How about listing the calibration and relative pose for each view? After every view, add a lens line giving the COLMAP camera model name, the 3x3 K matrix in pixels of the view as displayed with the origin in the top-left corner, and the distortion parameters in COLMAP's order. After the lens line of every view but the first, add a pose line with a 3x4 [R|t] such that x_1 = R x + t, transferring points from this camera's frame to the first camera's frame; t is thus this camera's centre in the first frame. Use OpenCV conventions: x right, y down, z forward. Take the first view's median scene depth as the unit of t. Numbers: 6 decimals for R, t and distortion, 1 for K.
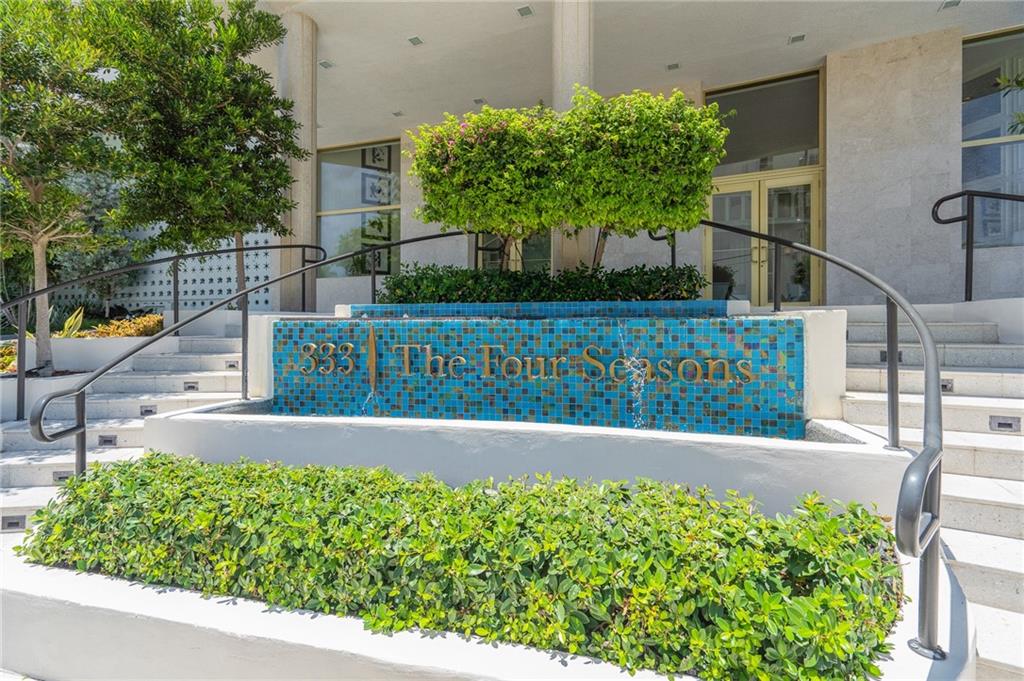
lens RADIAL K [[477.2, 0, 512.0], [0, 477.2, 325.3], [0, 0, 1]] dist [0.000077, 0.000219]
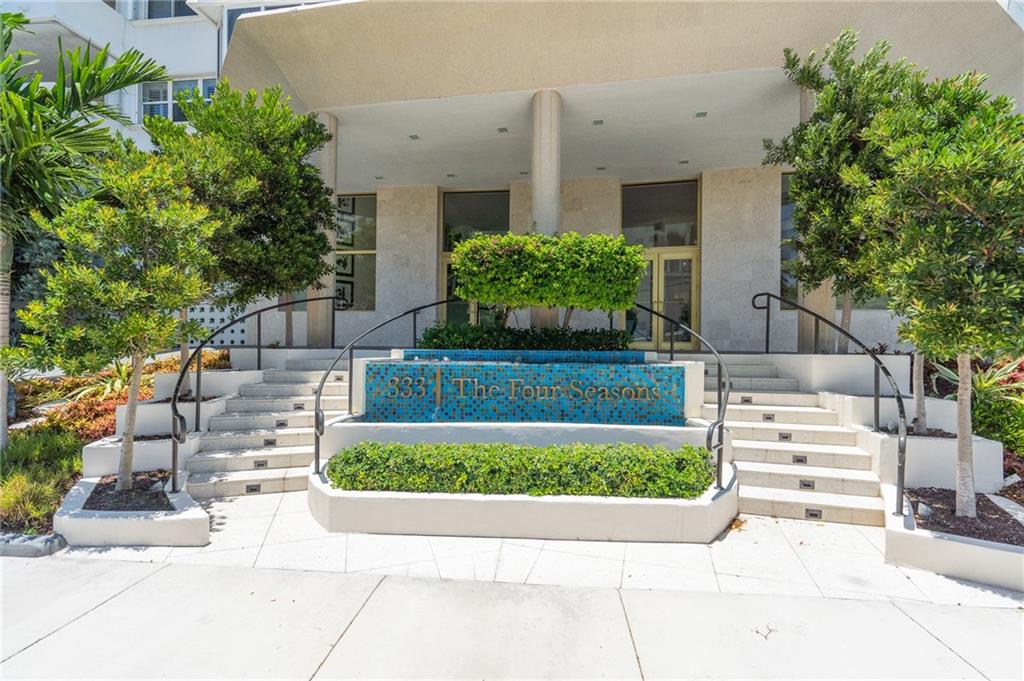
lens RADIAL K [[479.8, 0, 512.0], [0, 479.8, 340.5], [0, 0, 1]] dist [-0.001518, -0.000070]
pose [[0.980880, 0.011912, 0.194248, -0.377960], [-0.010599, 0.999913, -0.007798, -0.080127], [-0.194324, 0.005590, 0.980921, -0.642744]]
